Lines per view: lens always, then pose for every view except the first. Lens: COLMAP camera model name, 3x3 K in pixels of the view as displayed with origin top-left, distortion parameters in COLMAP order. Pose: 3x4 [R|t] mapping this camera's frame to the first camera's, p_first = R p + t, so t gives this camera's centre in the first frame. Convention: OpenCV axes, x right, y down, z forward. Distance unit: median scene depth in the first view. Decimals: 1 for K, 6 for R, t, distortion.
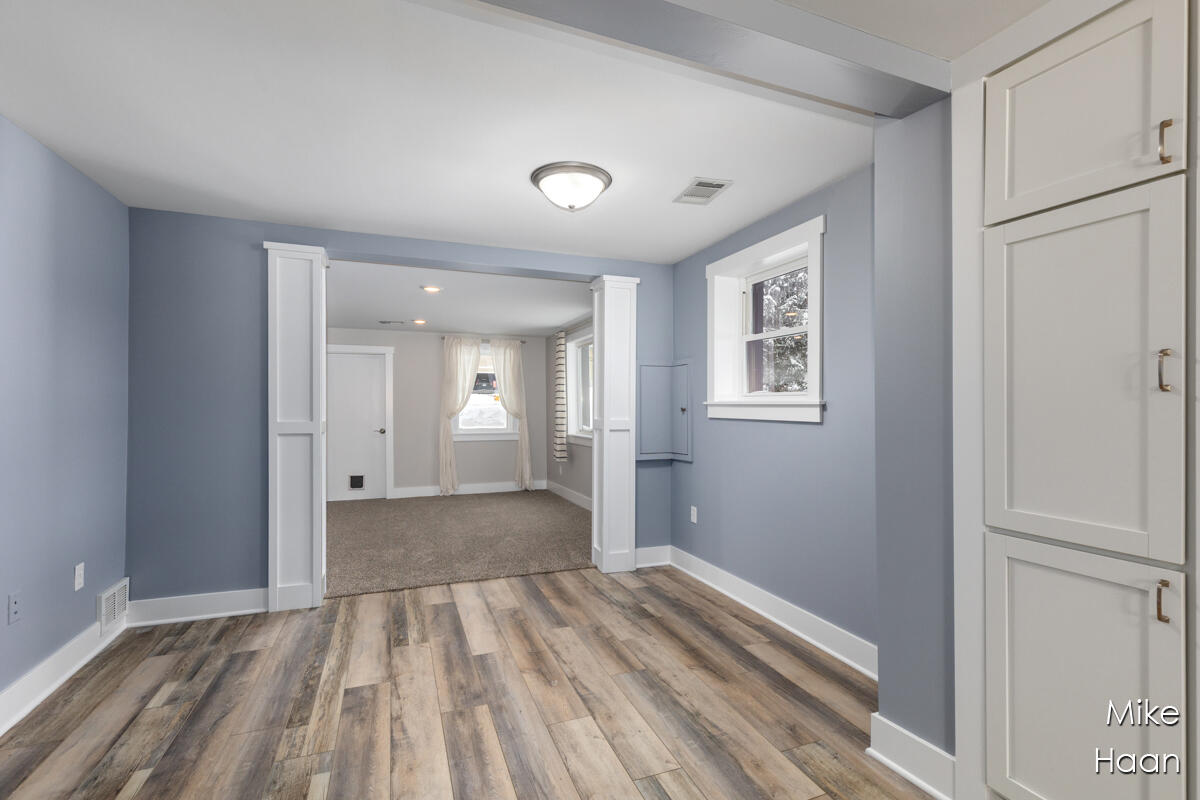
lens RADIAL K [[530.0, 0, 600.0], [0, 530.0, 400.0], [0, 0, 1]] dist [0.000882, 0.000043]
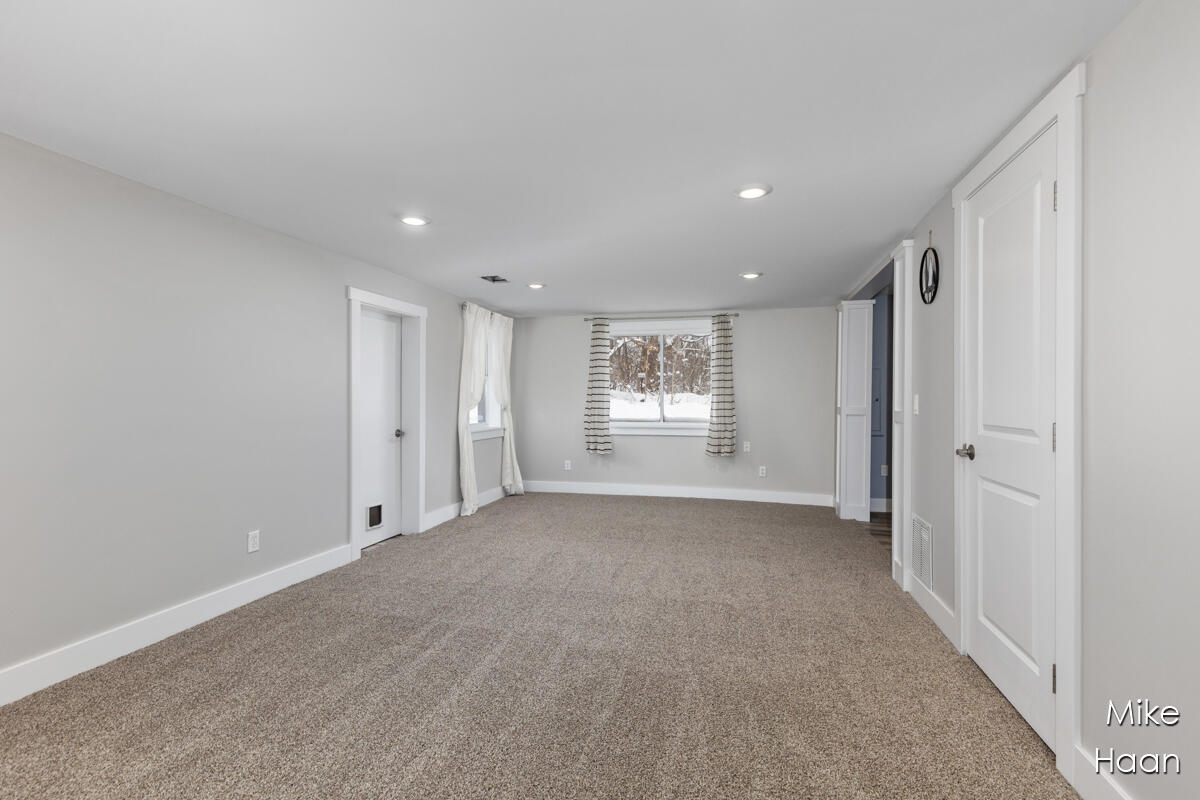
lens RADIAL K [[530.0, 0, 600.0], [0, 530.0, 400.0], [0, 0, 1]] dist [0.000882, 0.000043]
pose [[0.592921, -0.001436, 0.805259, -0.805370], [-0.000342, 0.999998, 0.002035, 0.016462], [-0.805260, -0.001482, 0.592919, 0.414566]]
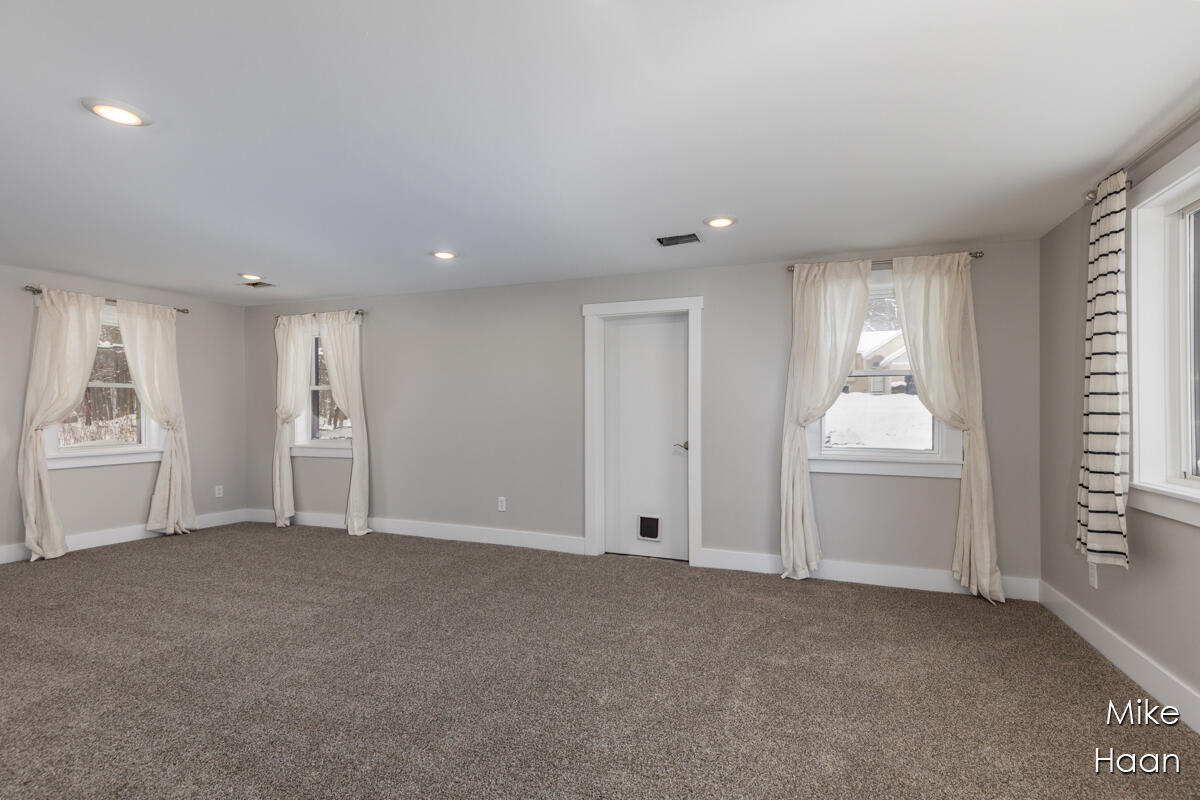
lens RADIAL K [[541.5, 0, 621.3], [0, 541.5, 417.4], [0, 0, 1]] dist [0.000416, 0.000083]
pose [[0.747975, 0.013951, -0.663581, -0.072259], [-0.003624, 0.999850, 0.016936, 0.018107], [0.663717, -0.010263, 0.747913, 0.515626]]
